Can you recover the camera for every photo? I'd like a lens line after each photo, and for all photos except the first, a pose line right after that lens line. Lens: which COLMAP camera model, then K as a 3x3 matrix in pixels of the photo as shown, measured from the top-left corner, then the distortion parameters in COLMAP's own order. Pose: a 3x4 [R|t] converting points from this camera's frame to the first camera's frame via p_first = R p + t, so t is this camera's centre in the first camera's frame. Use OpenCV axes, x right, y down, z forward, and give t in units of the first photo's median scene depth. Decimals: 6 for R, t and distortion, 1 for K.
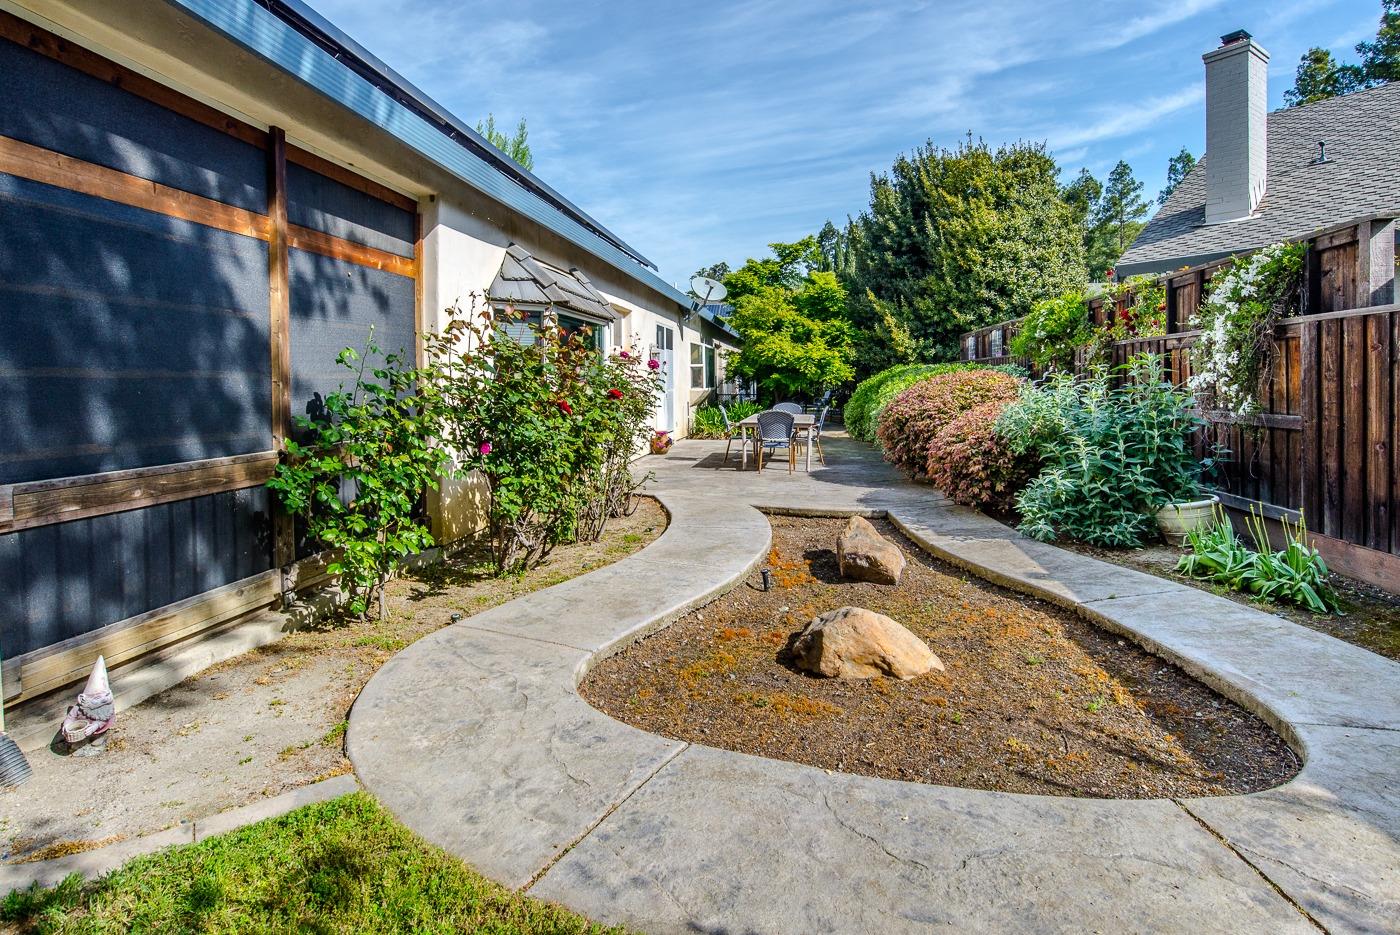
lens RADIAL K [[735.1, 0, 698.2], [0, 735.1, 385.2], [0, 0, 1]] dist [-0.000001, 0.000709]
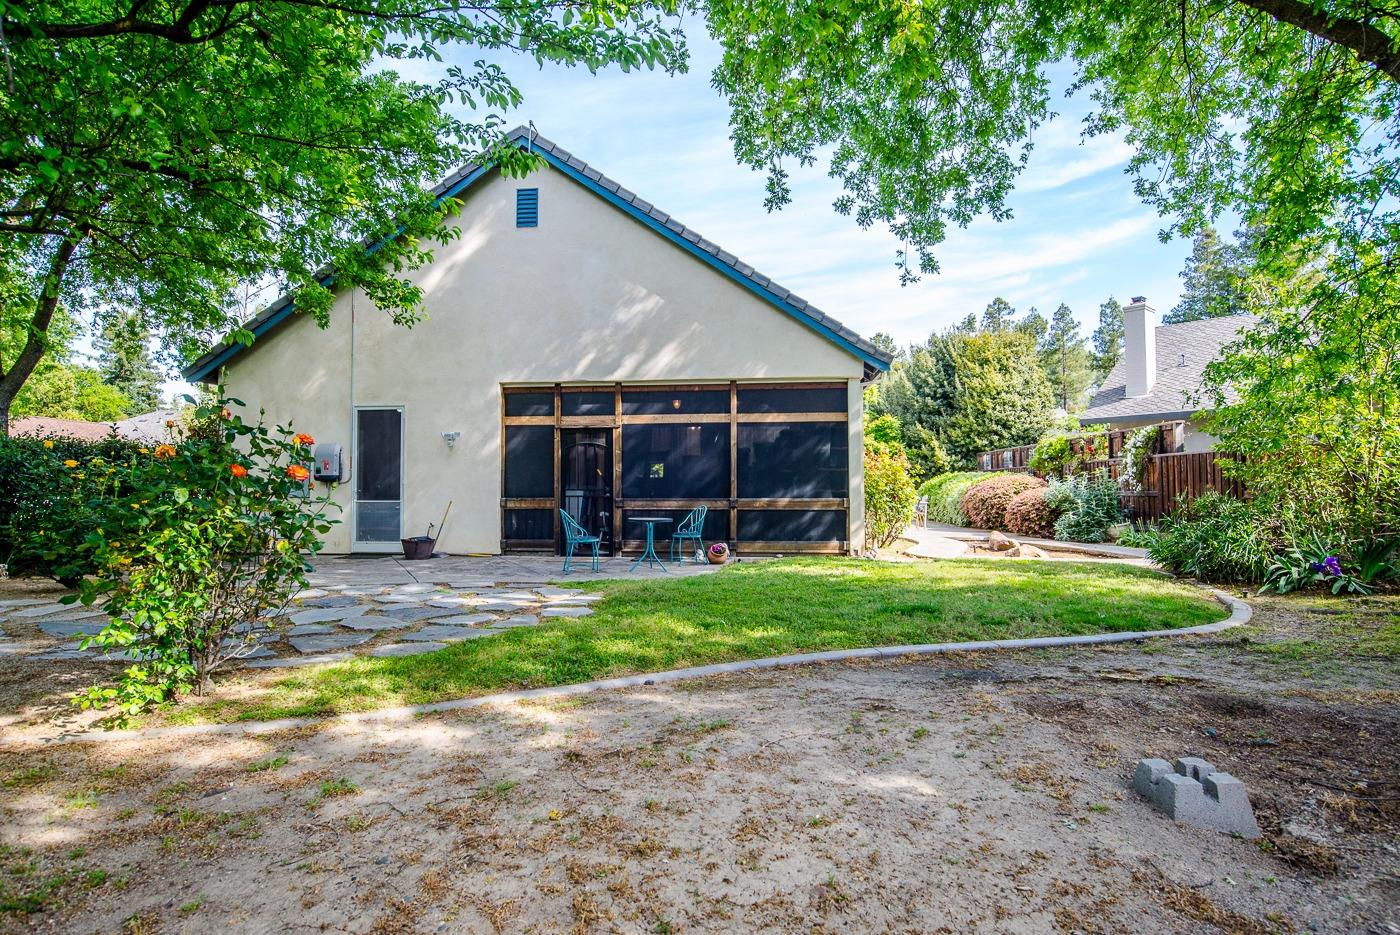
lens RADIAL K [[741.0, 0, 700.0], [0, 741.0, 467.5], [0, 0, 1]] dist [-0.022921, -0.000211]
pose [[0.997528, 0.007727, 0.069845, -0.340417], [-0.005271, 0.999364, -0.035280, 0.019287], [-0.070073, 0.034825, 0.996934, -0.512286]]
